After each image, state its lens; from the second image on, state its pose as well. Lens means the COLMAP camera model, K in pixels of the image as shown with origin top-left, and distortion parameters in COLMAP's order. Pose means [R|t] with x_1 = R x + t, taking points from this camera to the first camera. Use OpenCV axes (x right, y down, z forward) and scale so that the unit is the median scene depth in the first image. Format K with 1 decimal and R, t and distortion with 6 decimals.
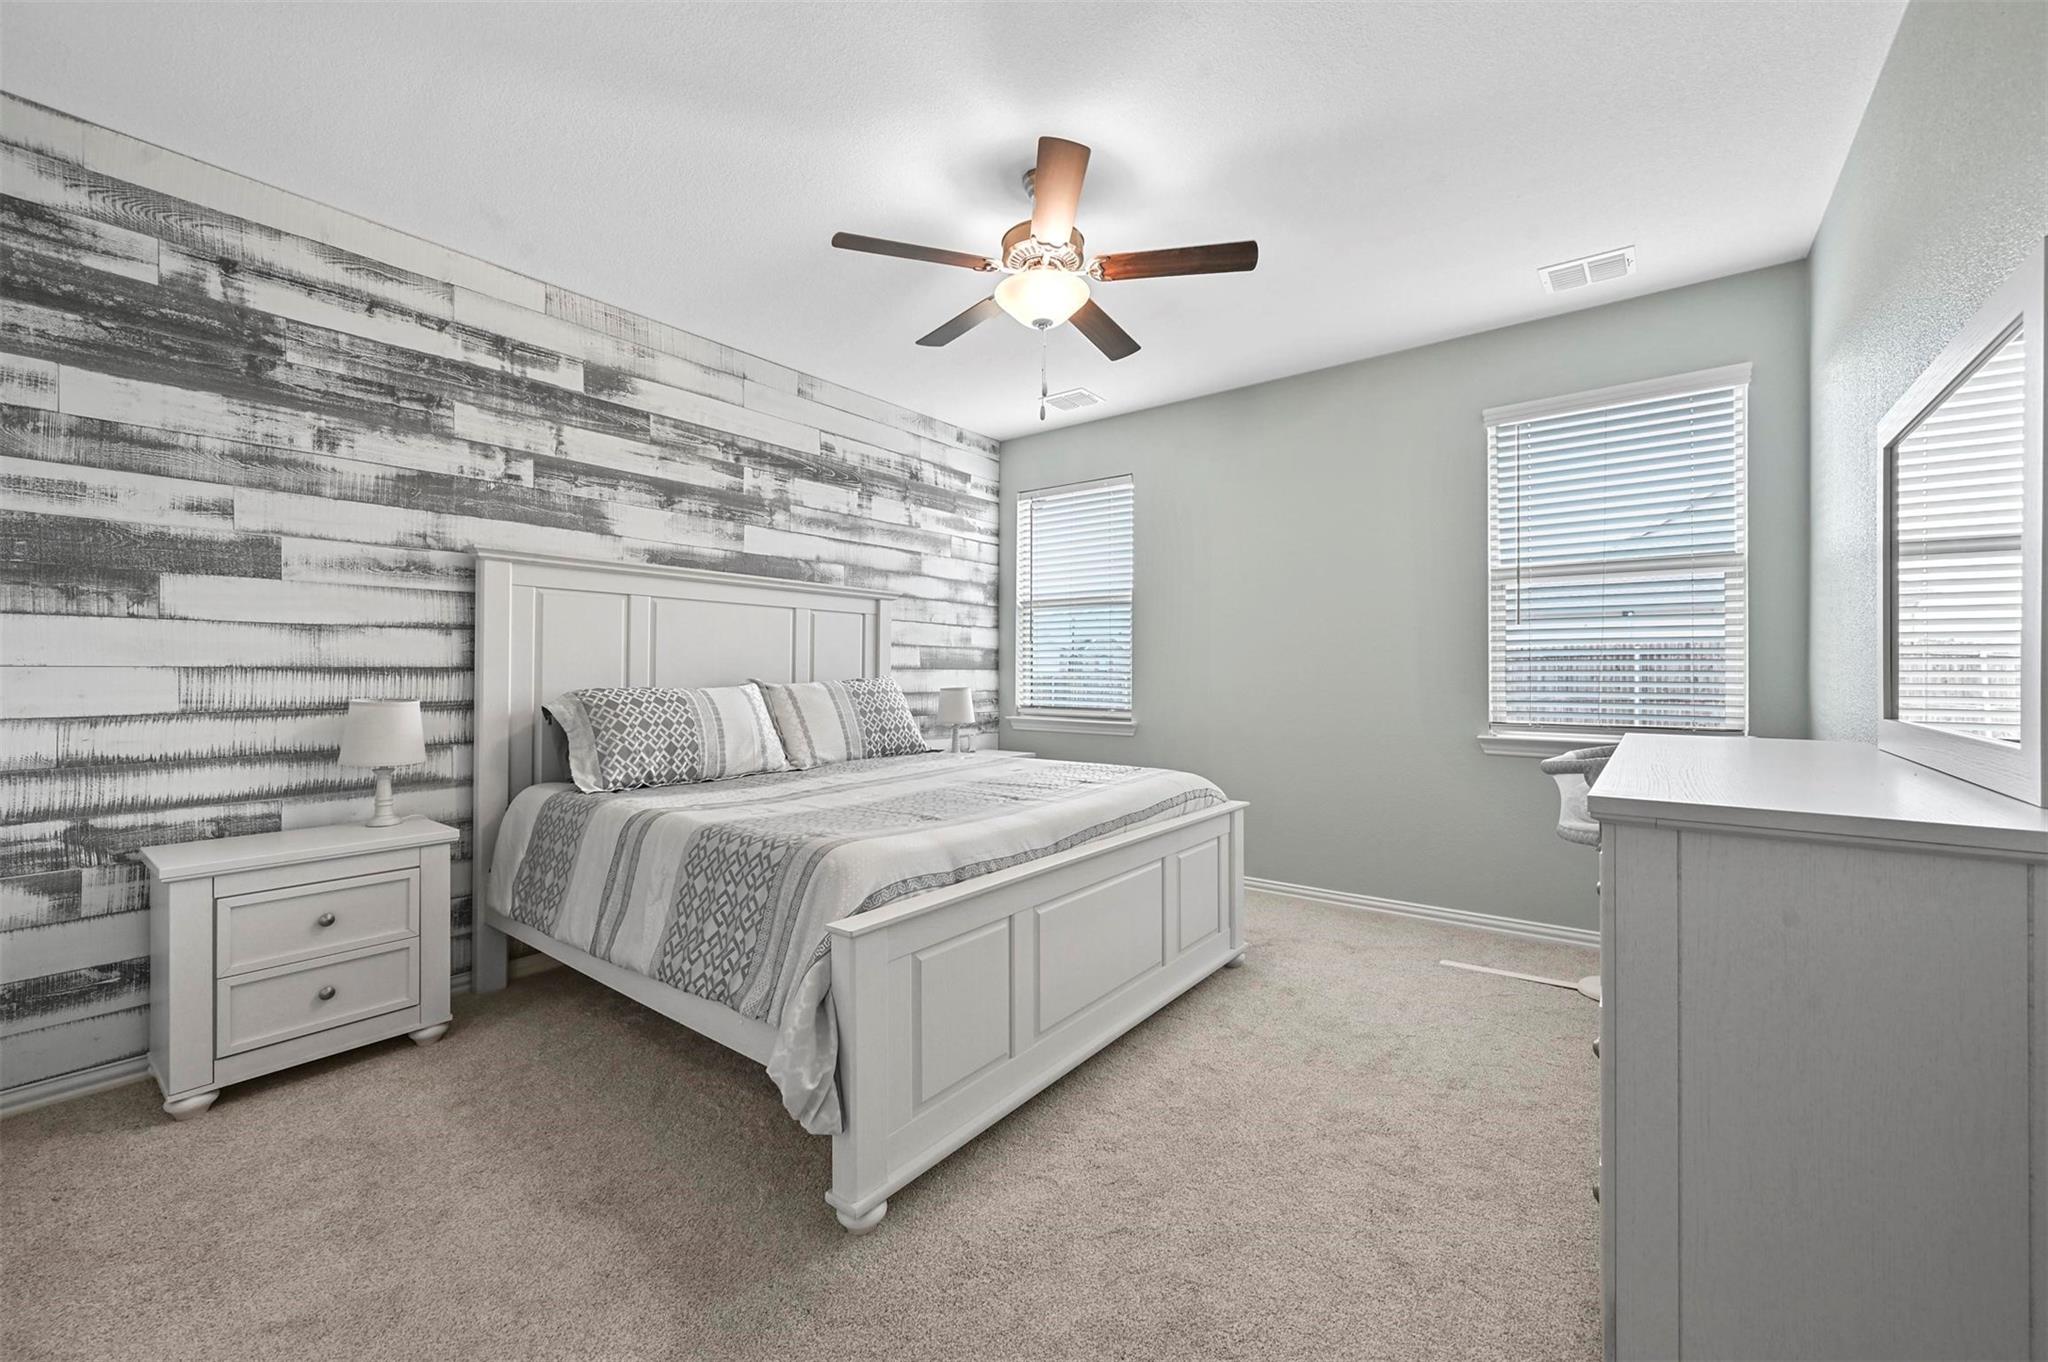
lens RADIAL K [[814.9, 0, 1016.8], [0, 814.9, 670.7], [0, 0, 1]] dist [-0.000528, -0.000033]
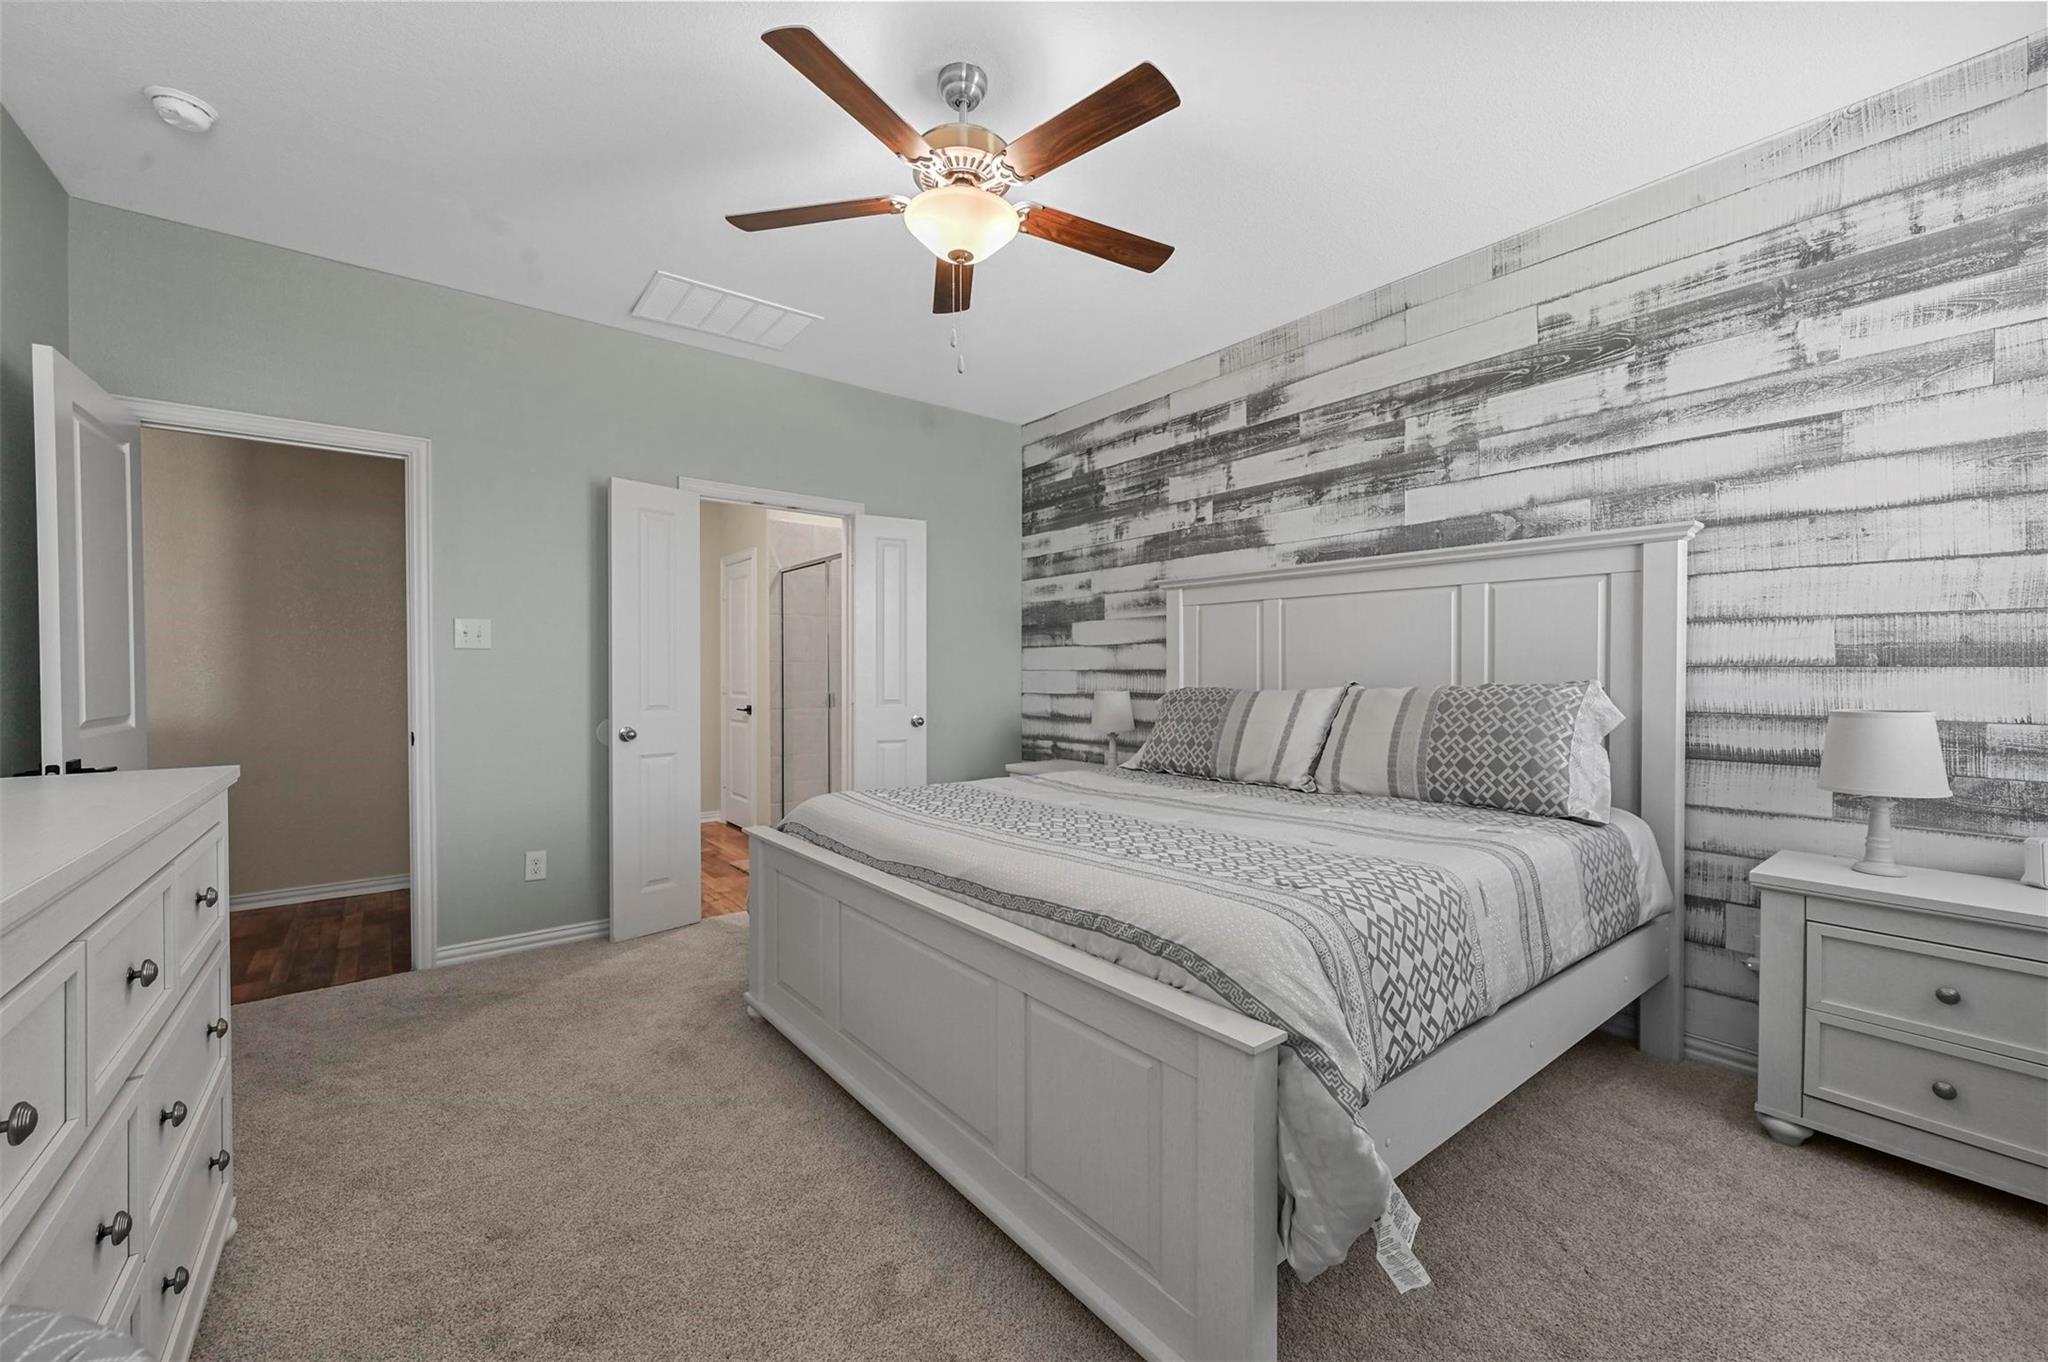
lens RADIAL K [[814.9, 0, 1016.8], [0, 814.9, 670.7], [0, 0, 1]] dist [-0.000528, -0.000033]
pose [[-0.244777, 0.004370, -0.969570, 0.645932], [0.008951, 0.999957, 0.002248, -0.006829], [0.969538, -0.008128, -0.244806, 0.970612]]
